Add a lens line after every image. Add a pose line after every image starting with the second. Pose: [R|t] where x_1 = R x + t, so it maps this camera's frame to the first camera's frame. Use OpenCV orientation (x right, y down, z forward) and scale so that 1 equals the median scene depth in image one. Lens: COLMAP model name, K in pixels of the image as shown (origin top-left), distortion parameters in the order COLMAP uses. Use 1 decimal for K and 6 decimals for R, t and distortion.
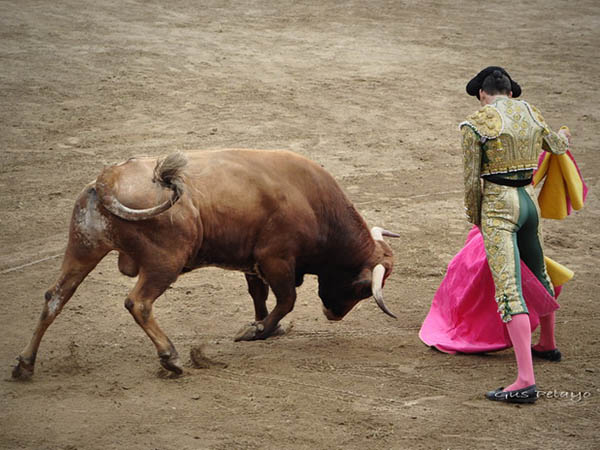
lens RADIAL K [[2043.8, 0, 300.0], [0, 2043.8, 225.0], [0, 0, 1]] dist [0.046023, 0.000000]
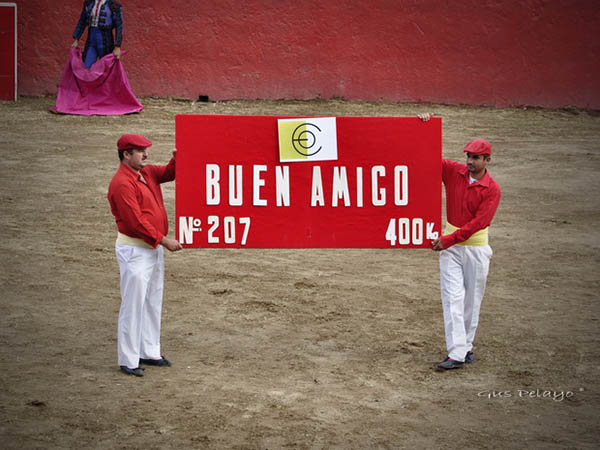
lens RADIAL K [[2397.2, 0, 300.2], [0, 2397.2, 225.1], [0, 0, 1]] dist [0.394159, 0.000000]
pose [[0.973559, -0.007881, 0.228299, -0.071683], [0.026268, 0.996638, -0.077612, 0.029009], [-0.226920, 0.081557, 0.970493, -0.334318]]
